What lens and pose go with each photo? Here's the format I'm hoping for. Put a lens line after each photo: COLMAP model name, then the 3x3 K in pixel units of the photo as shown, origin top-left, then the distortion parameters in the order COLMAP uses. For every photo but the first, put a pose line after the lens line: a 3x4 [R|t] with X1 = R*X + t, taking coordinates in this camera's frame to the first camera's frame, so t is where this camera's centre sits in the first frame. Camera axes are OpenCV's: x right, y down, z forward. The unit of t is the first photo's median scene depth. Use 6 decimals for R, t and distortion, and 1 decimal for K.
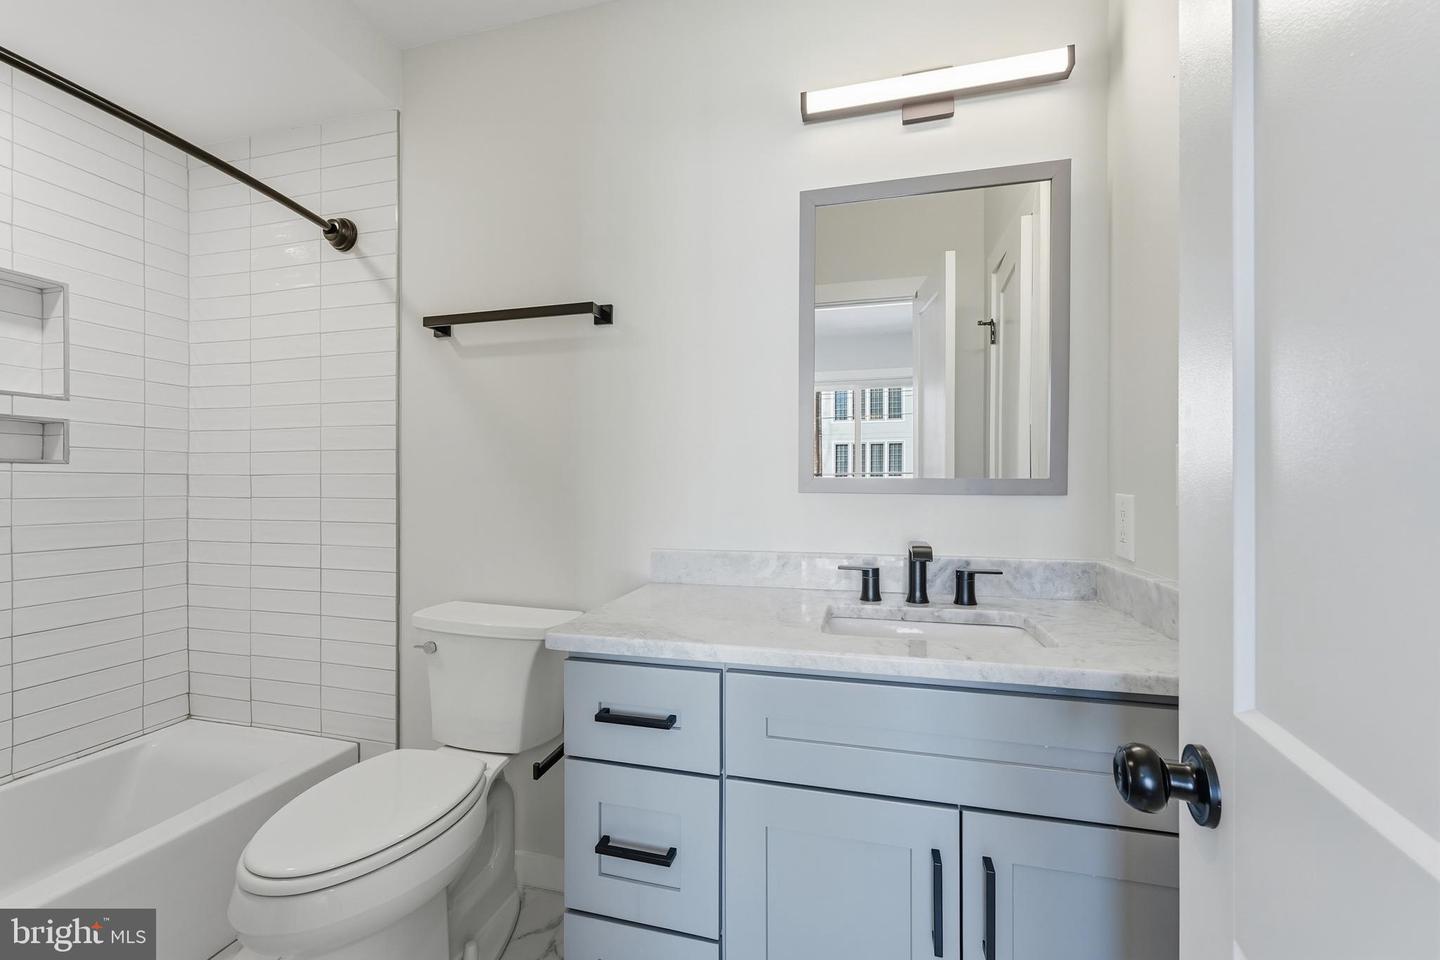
lens RADIAL K [[578.4, 0, 728.0], [0, 578.4, 480.7], [0, 0, 1]] dist [-0.000316, -0.000229]
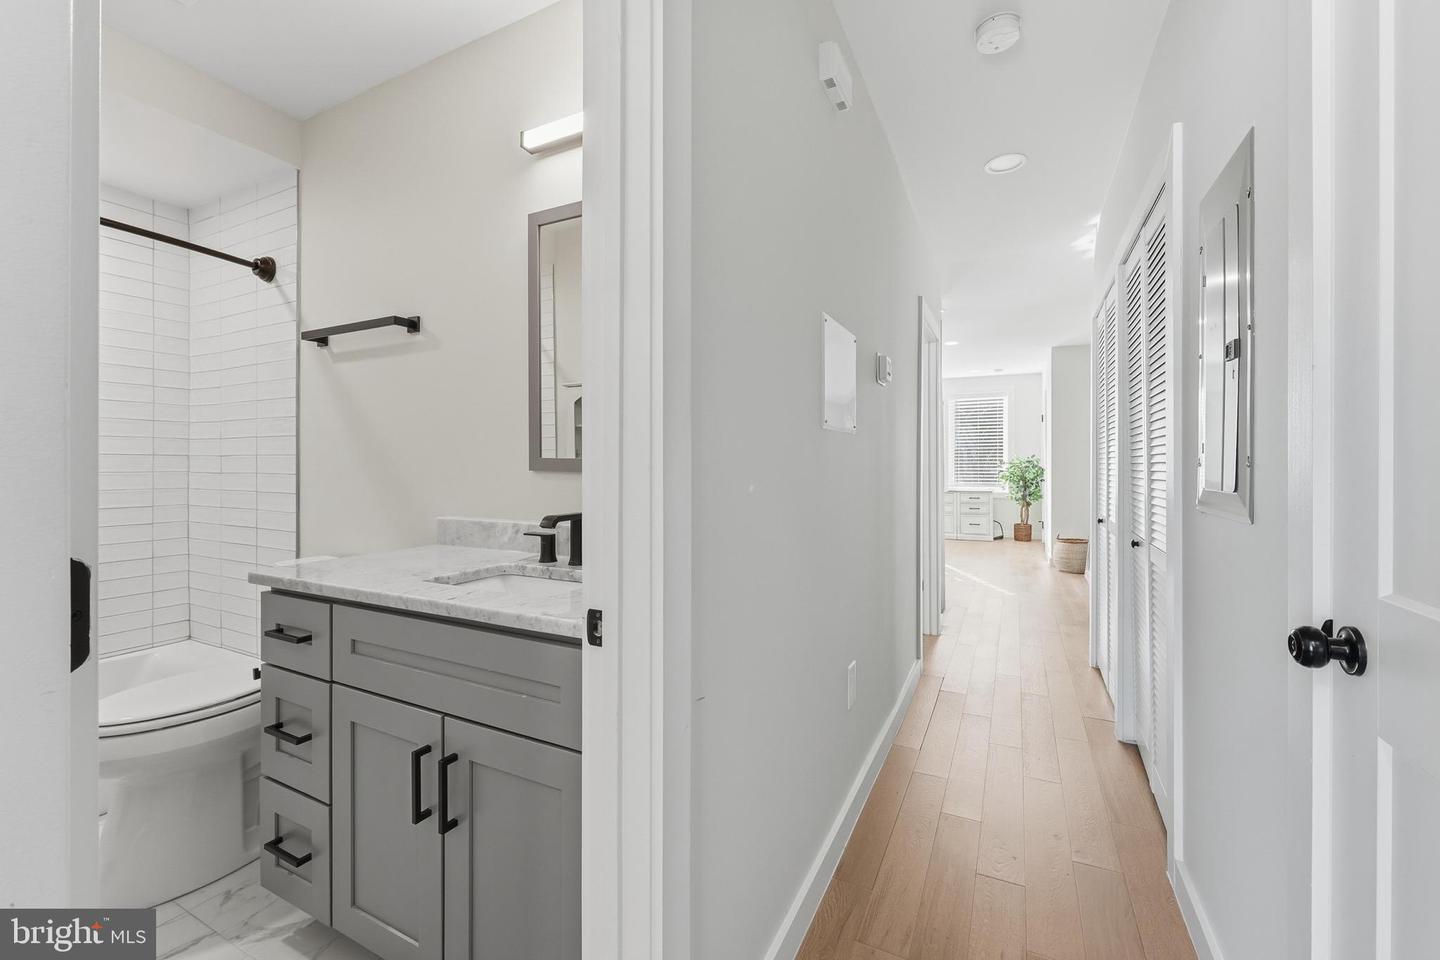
lens RADIAL K [[578.4, 0, 715.7], [0, 578.4, 464.9], [0, 0, 1]] dist [-0.000316, -0.000229]
pose [[0.979740, 0.004124, -0.200230, 0.771096], [-0.003154, 0.999982, 0.005165, 0.000592], [0.200248, -0.004429, 0.979735, -0.086364]]
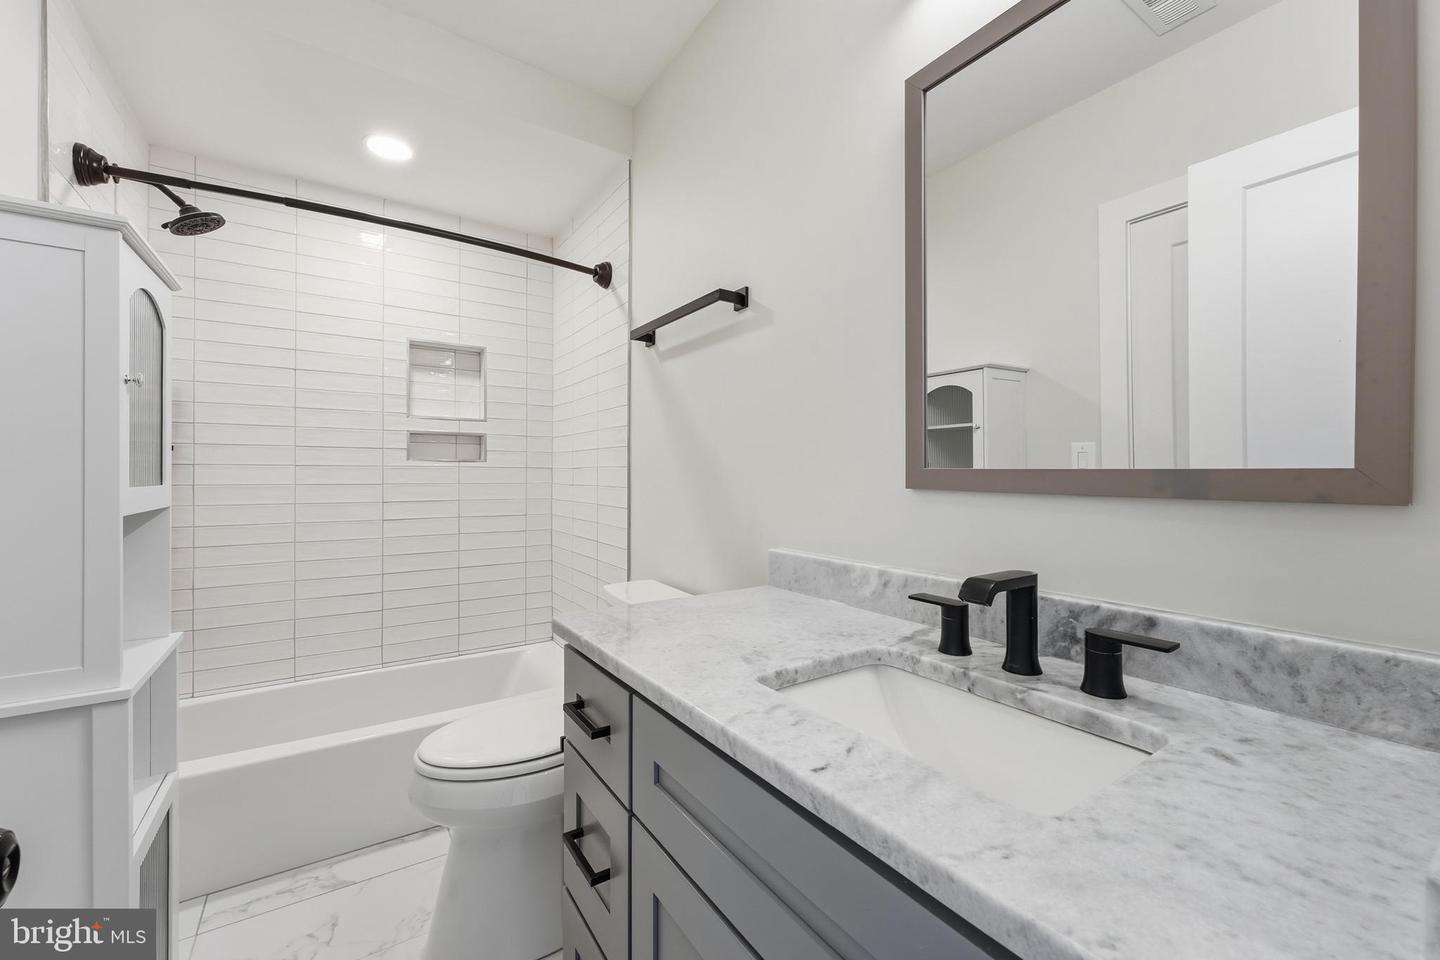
lens RADIAL K [[578.4, 0, 710.8], [0, 578.4, 478.9], [0, 0, 1]] dist [-0.000316, -0.000229]
pose [[0.746253, 0.007789, -0.665616, 0.450517], [-0.001868, 0.999952, 0.009608, 0.000455], [0.665659, -0.005927, 0.746232, 0.296126]]
